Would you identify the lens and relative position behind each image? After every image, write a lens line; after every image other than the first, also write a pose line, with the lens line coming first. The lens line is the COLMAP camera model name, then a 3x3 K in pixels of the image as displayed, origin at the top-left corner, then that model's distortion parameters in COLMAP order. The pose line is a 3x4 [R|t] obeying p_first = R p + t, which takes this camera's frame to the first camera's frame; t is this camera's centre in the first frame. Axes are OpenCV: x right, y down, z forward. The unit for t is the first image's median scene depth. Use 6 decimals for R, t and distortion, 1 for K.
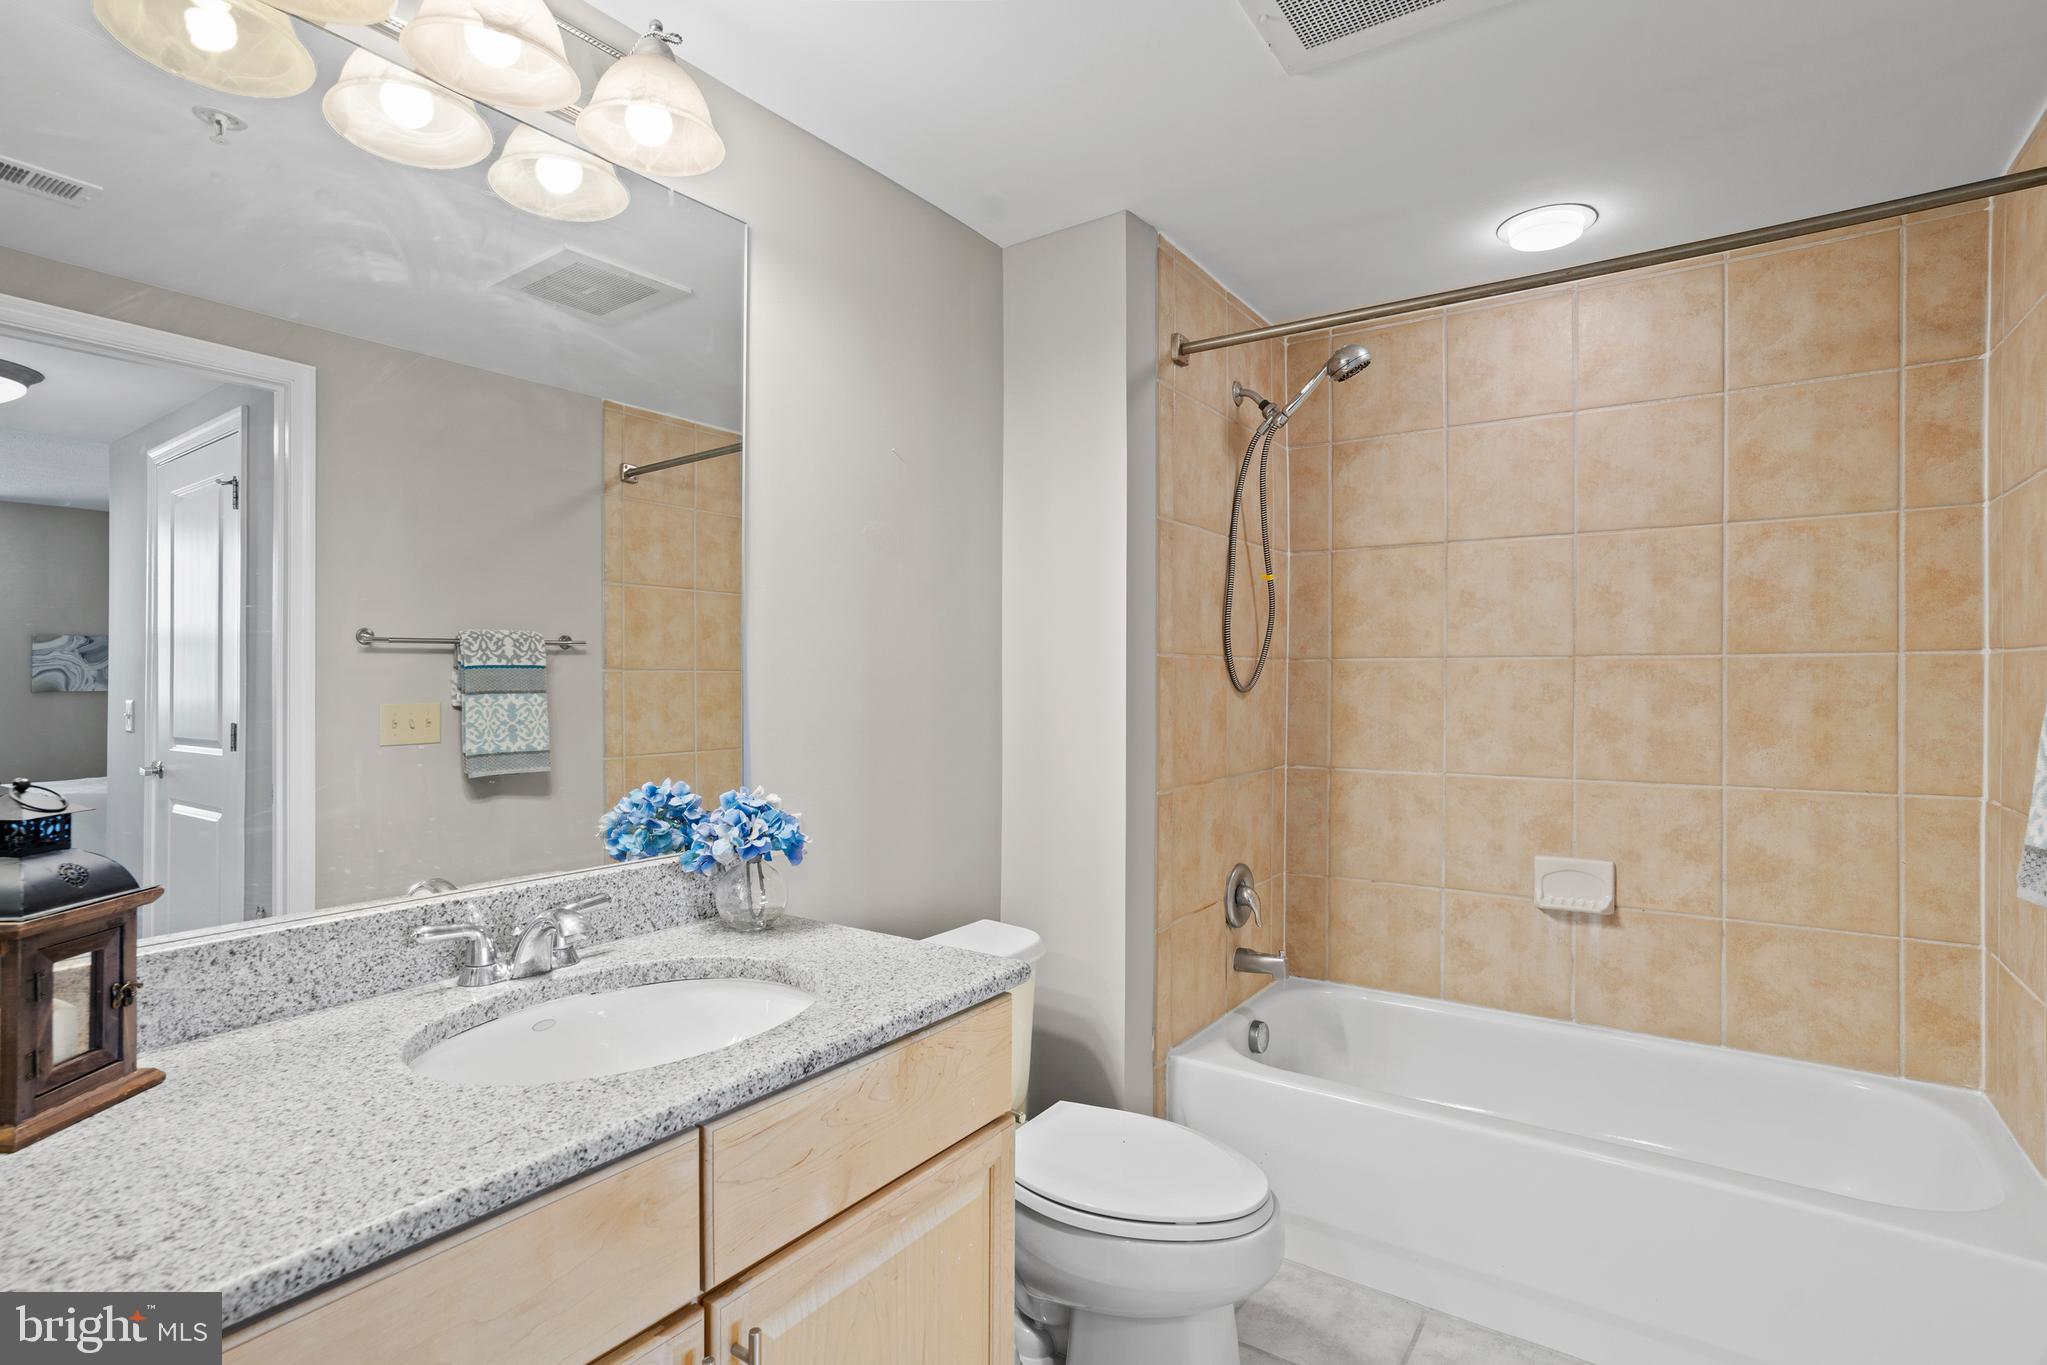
lens RADIAL K [[991.0, 0, 1028.5], [0, 991.0, 689.2], [0, 0, 1]] dist [-0.056232, 0.034524]
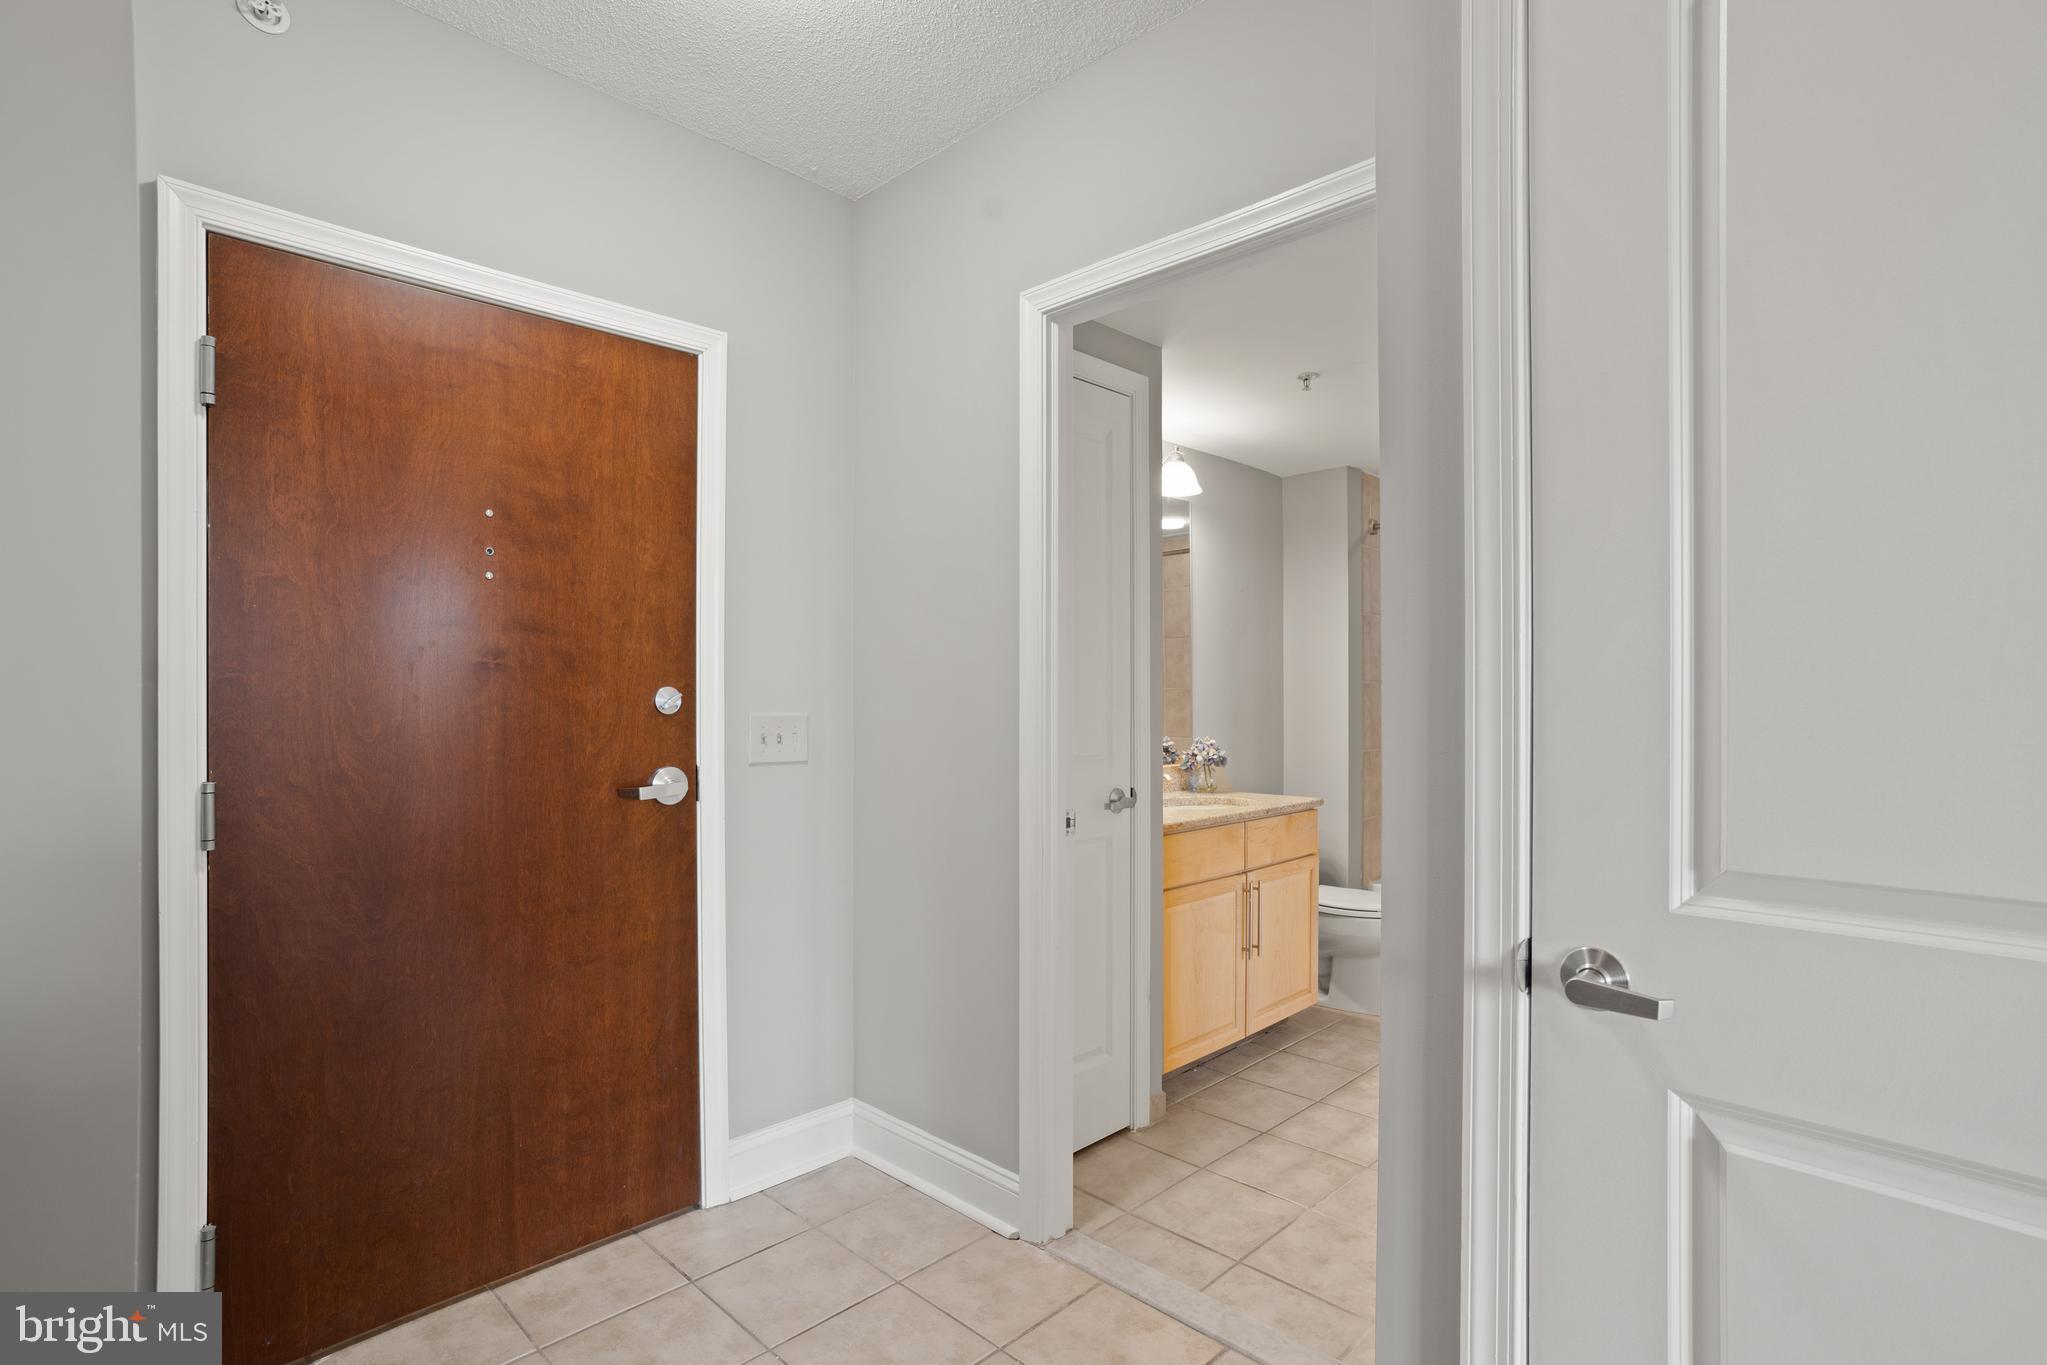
lens RADIAL K [[991.0, 0, 1028.5], [0, 991.0, 689.2], [0, 0, 1]] dist [-0.056232, 0.034524]
pose [[0.986137, -0.000890, -0.165930, -0.298194], [-0.000003, 0.999986, -0.005382, -0.012177], [0.165933, 0.005308, 0.986123, -1.560815]]
